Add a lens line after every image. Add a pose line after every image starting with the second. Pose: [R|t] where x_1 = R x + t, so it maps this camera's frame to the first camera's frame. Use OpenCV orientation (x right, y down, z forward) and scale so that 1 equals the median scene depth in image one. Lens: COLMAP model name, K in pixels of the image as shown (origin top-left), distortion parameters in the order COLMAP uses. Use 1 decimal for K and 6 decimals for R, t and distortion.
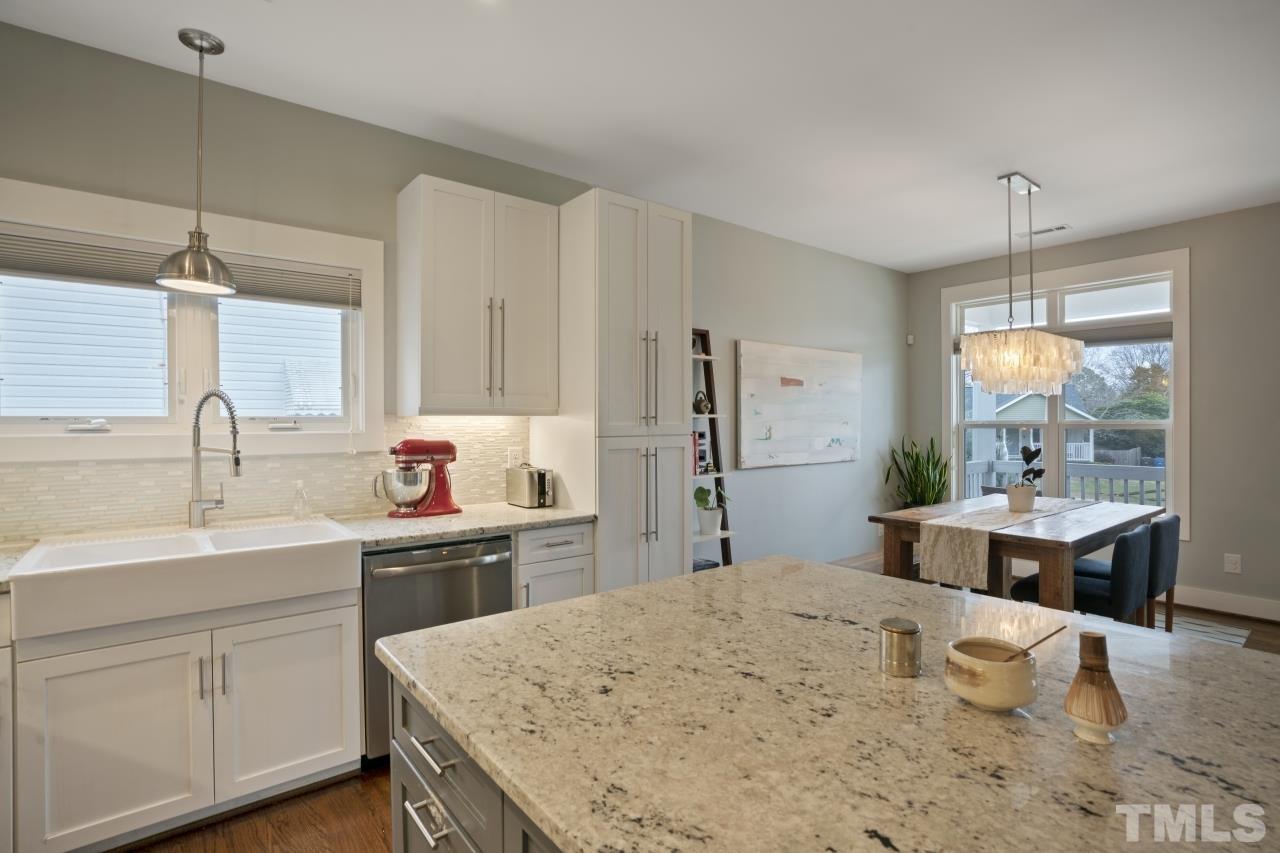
lens RADIAL K [[624.0, 0, 637.8], [0, 624.0, 425.4], [0, 0, 1]] dist [-0.052681, 0.023787]
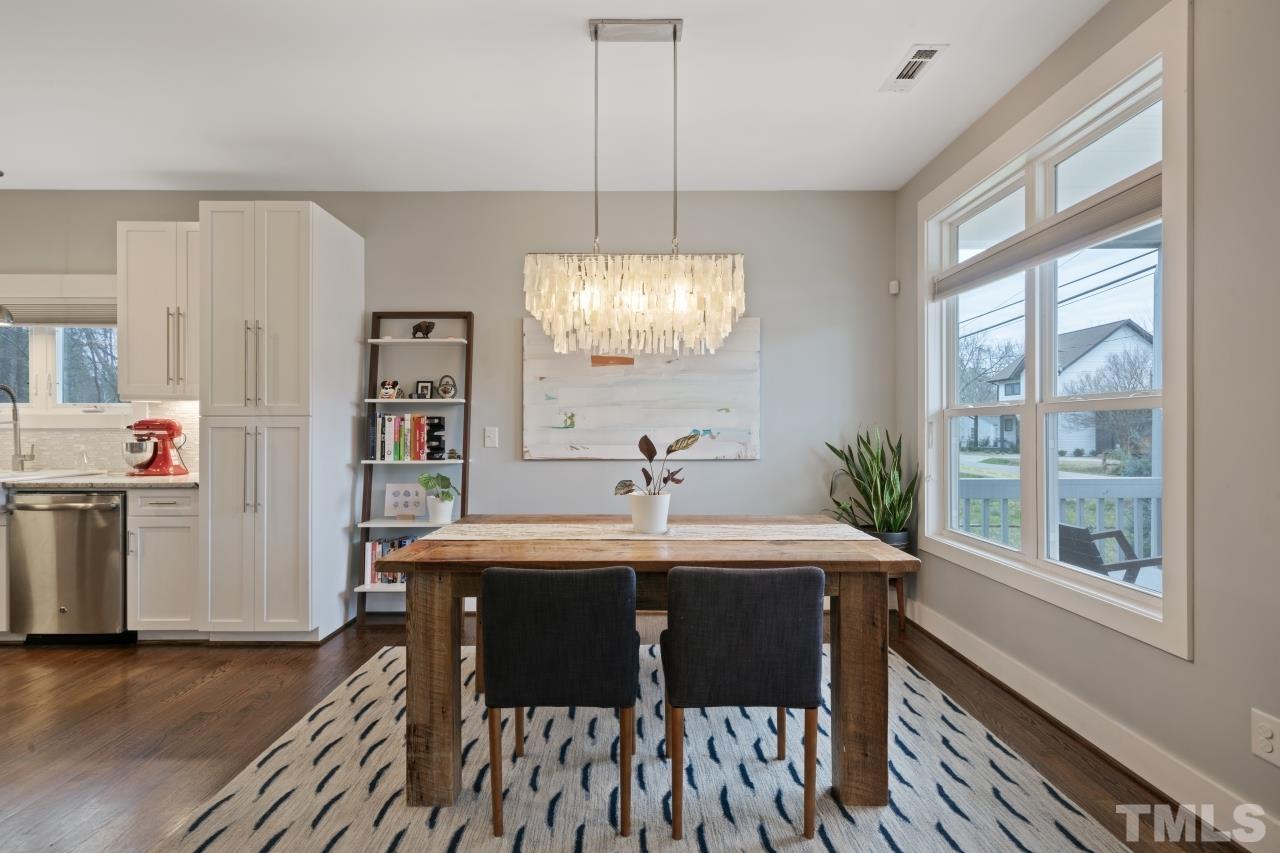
lens RADIAL K [[610.0, 0, 637.4], [0, 610.0, 431.6], [0, 0, 1]] dist [-0.001882, 0.000889]
pose [[0.788193, 0.006667, -0.615392, 1.280026], [-0.006258, 0.999976, 0.002818, 0.038921], [0.615396, 0.001630, 0.788216, 0.603270]]
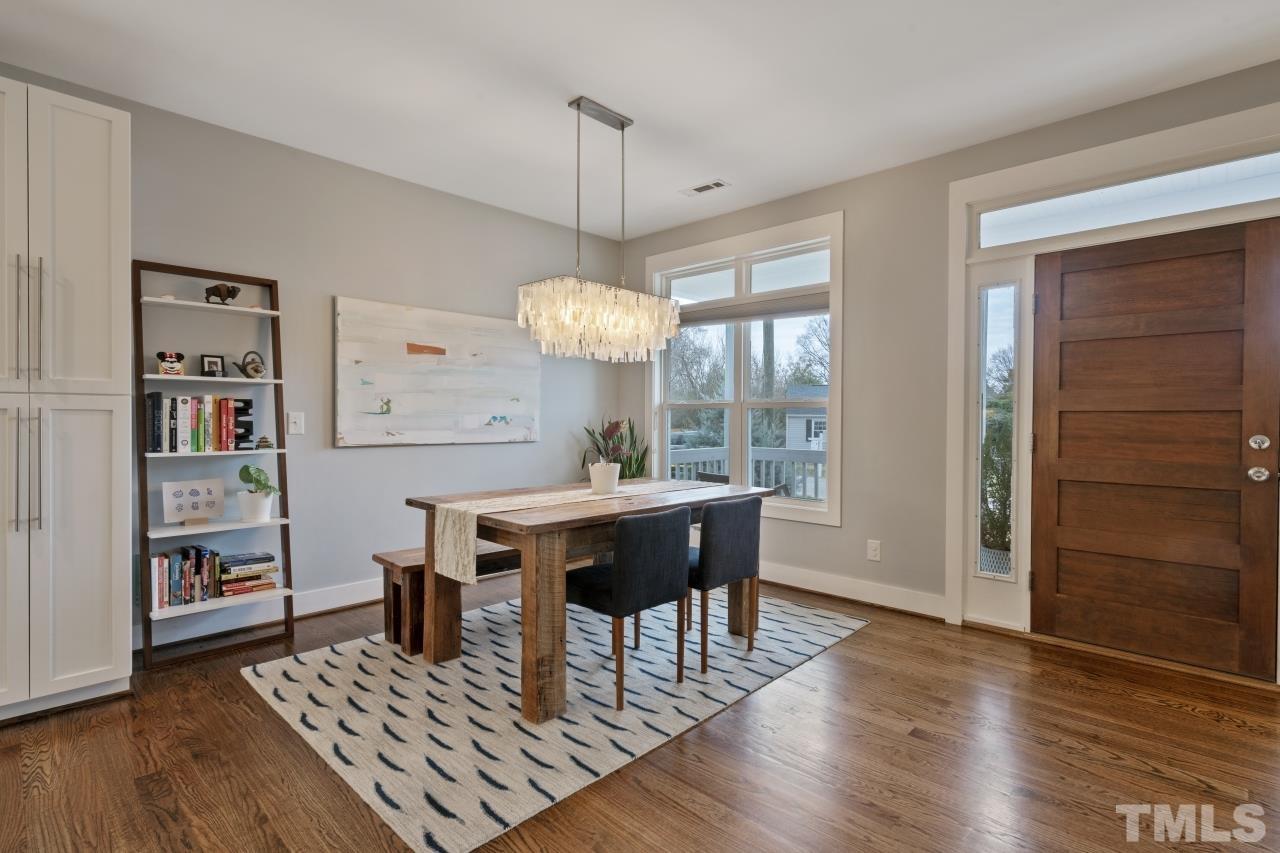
lens RADIAL K [[621.1, 0, 640.0], [0, 621.1, 426.5], [0, 0, 1]] dist [-0.000312, 0.001169]
pose [[0.990385, 0.008843, 0.138056, 0.696051], [-0.010060, 0.999916, 0.008118, 0.046616], [-0.137973, -0.009429, 0.990391, 0.145282]]
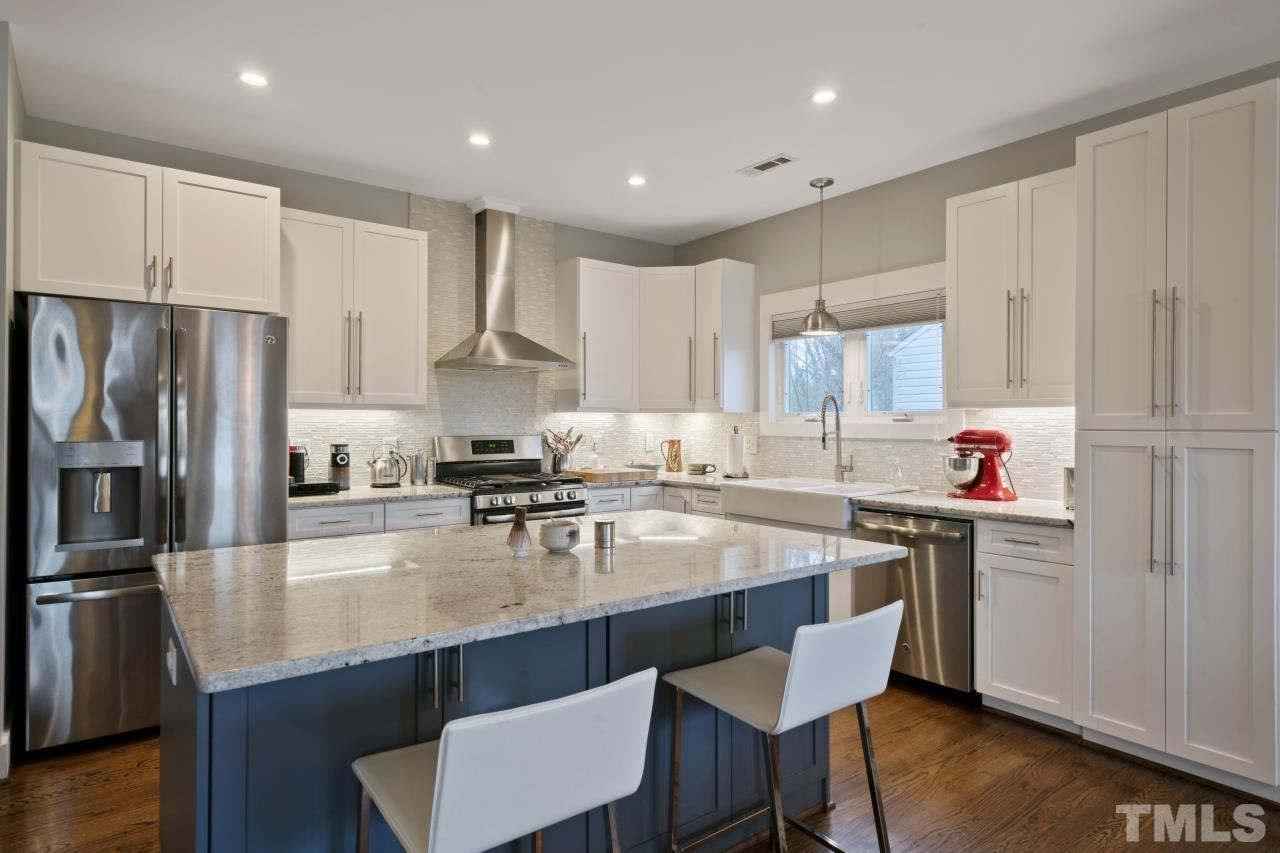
lens RADIAL K [[703.2, 0, 634.1], [0, 703.2, 422.4], [0, 0, 1]] dist [-0.021335, 0.022890]
pose [[-0.018464, 0.002402, -0.999827, 0.906808], [-0.006501, 0.999976, 0.002522, 0.009267], [0.999808, 0.006546, -0.018448, 0.409807]]
